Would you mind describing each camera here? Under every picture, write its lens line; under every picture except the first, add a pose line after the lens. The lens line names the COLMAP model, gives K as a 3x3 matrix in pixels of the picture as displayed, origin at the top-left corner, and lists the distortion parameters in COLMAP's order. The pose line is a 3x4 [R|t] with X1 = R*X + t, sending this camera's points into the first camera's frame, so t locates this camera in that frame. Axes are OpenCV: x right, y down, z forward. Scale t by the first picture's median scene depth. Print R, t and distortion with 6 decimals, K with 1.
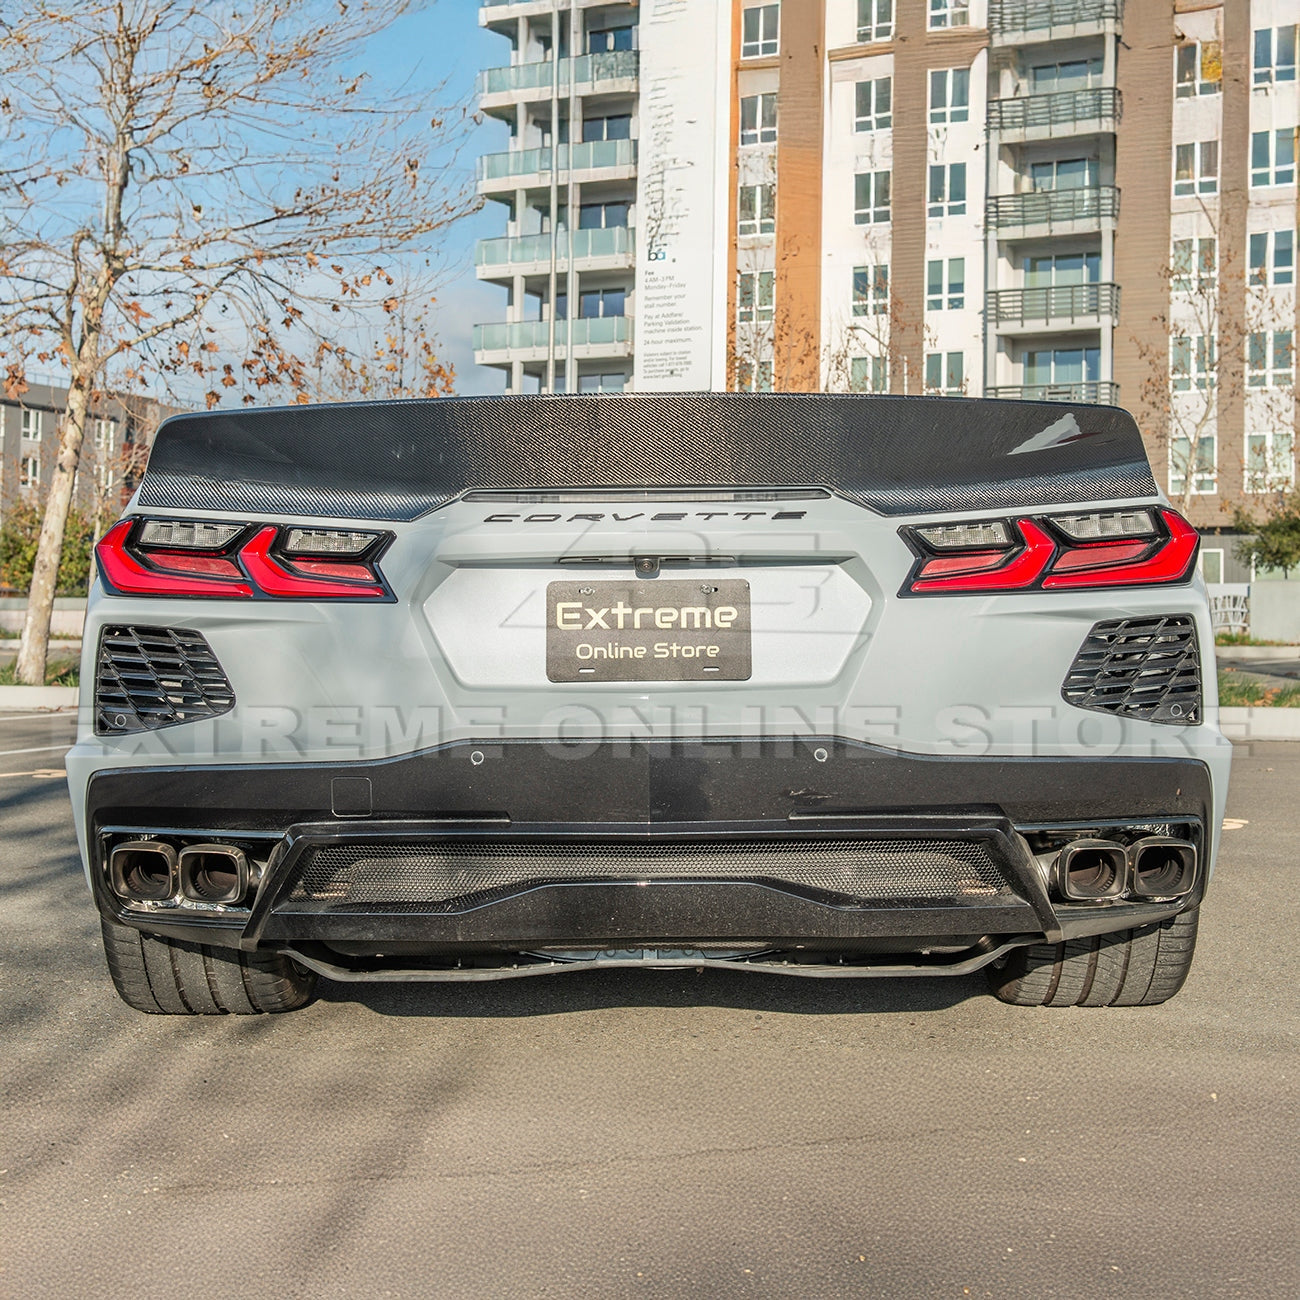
lens RADIAL K [[2439.6, 0, 631.6], [0, 2439.6, 610.2], [0, 0, 1]] dist [0.031763, 0.000000]
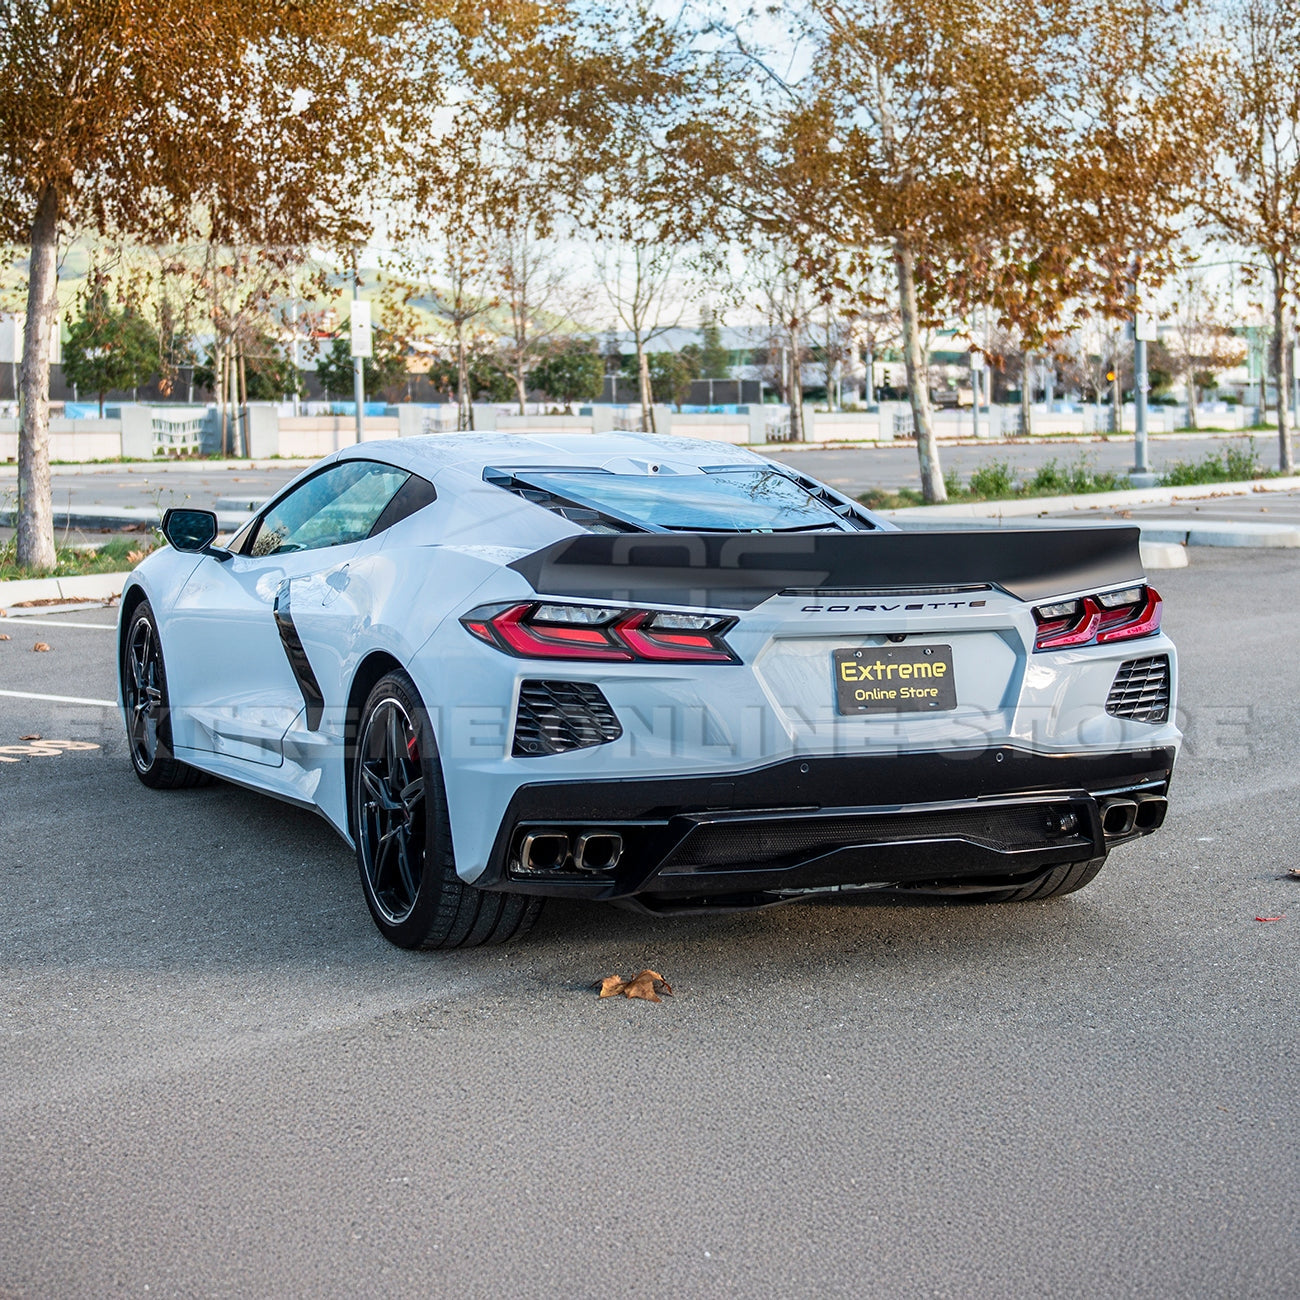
lens RADIAL K [[2742.0, 0, 614.1], [0, 2742.0, 614.1], [0, 0, 1]] dist [0.045441, 0.000000]
pose [[0.914826, -0.019646, 0.403371, -0.828075], [-0.011200, 0.997198, 0.073971, -0.154471], [-0.403694, -0.072188, 0.912042, -0.482500]]
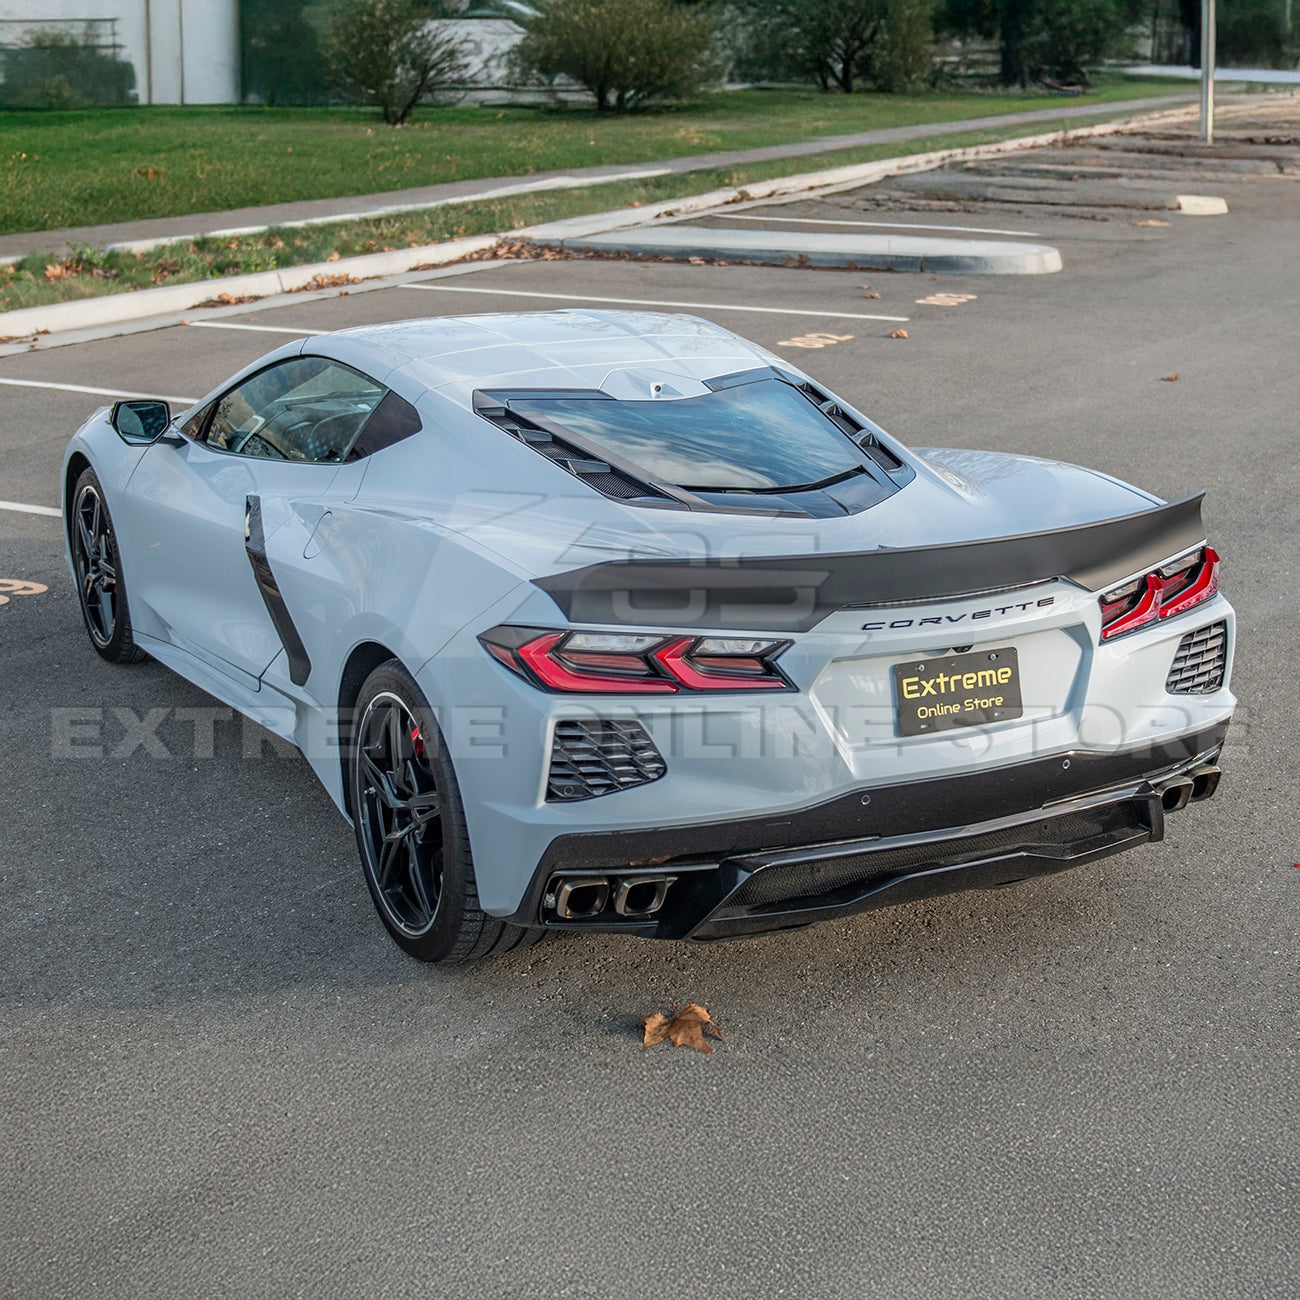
lens RADIAL K [[2439.6, 0, 669.8], [0, 2439.6, 588.8], [0, 0, 1]] dist [0.031763, 0.000000]
pose [[0.879223, -0.105667, 0.464544, -0.764151], [-0.005200, 0.972906, 0.231143, -0.362742], [-0.476382, -0.205642, 0.854852, -0.101051]]
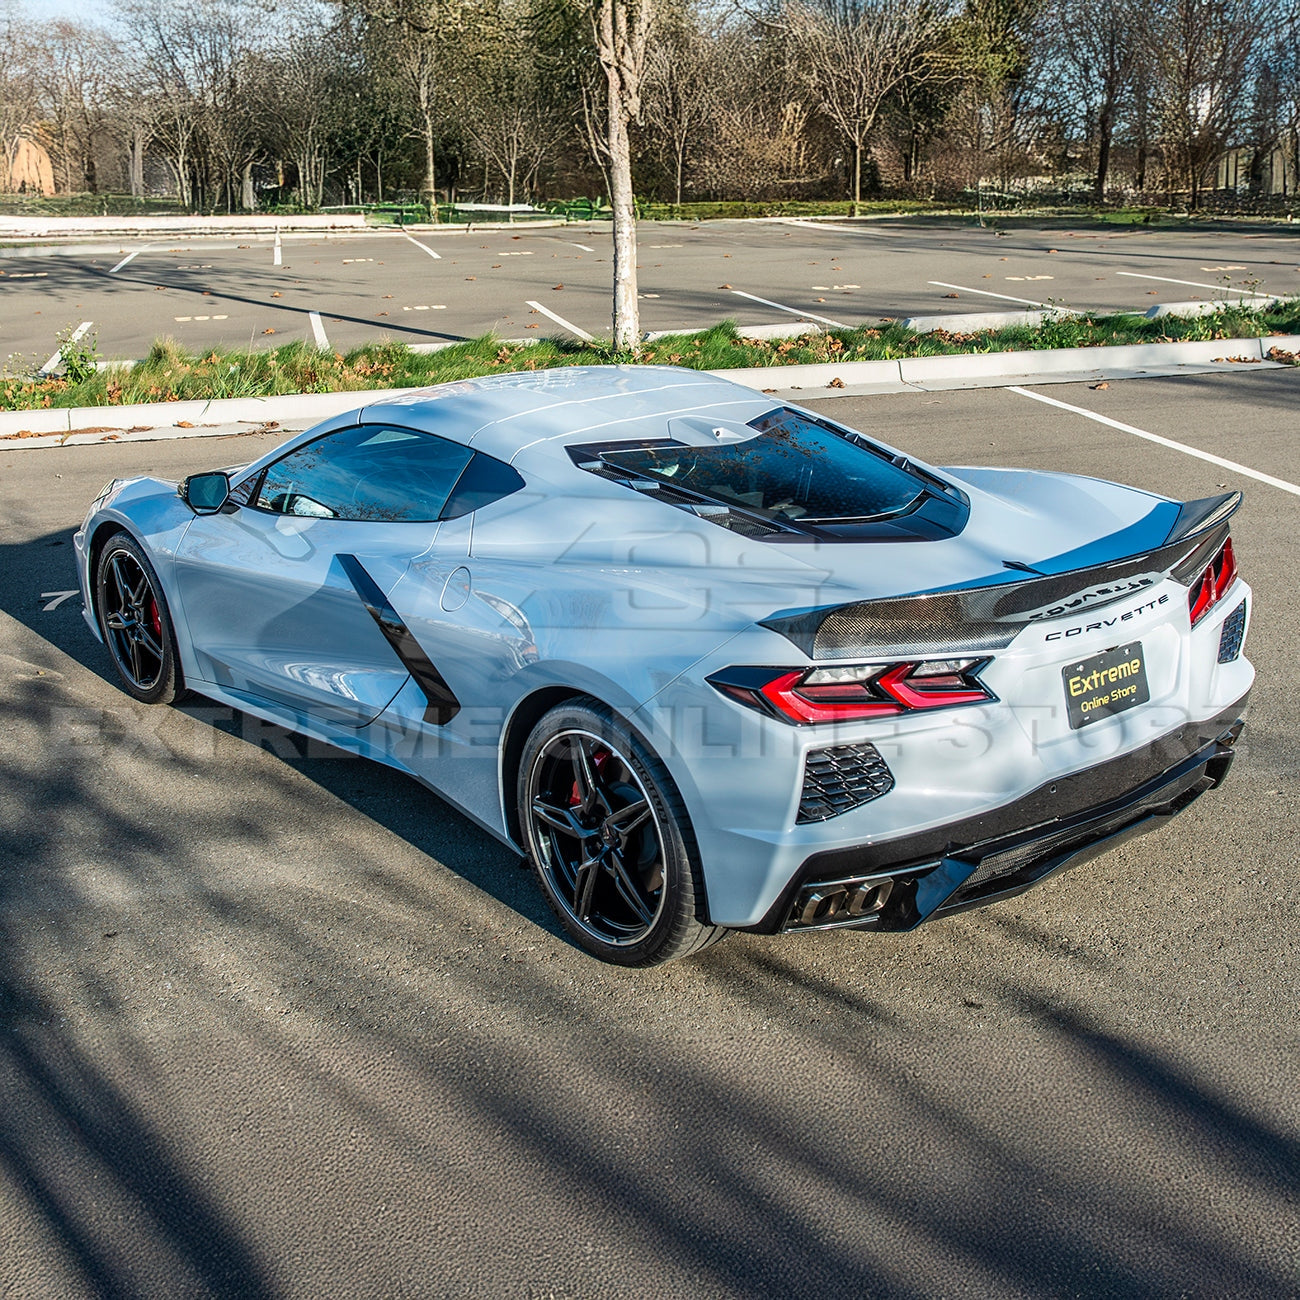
lens RADIAL K [[1842.6, 0, 654.2], [0, 1842.6, 641.3], [0, 0, 1]] dist [-0.019700, 0.000000]
pose [[0.755164, -0.204885, 0.622696, -0.942737], [0.028352, 0.959222, 0.281228, -0.359164], [-0.654923, -0.194718, 0.730179, 0.310683]]
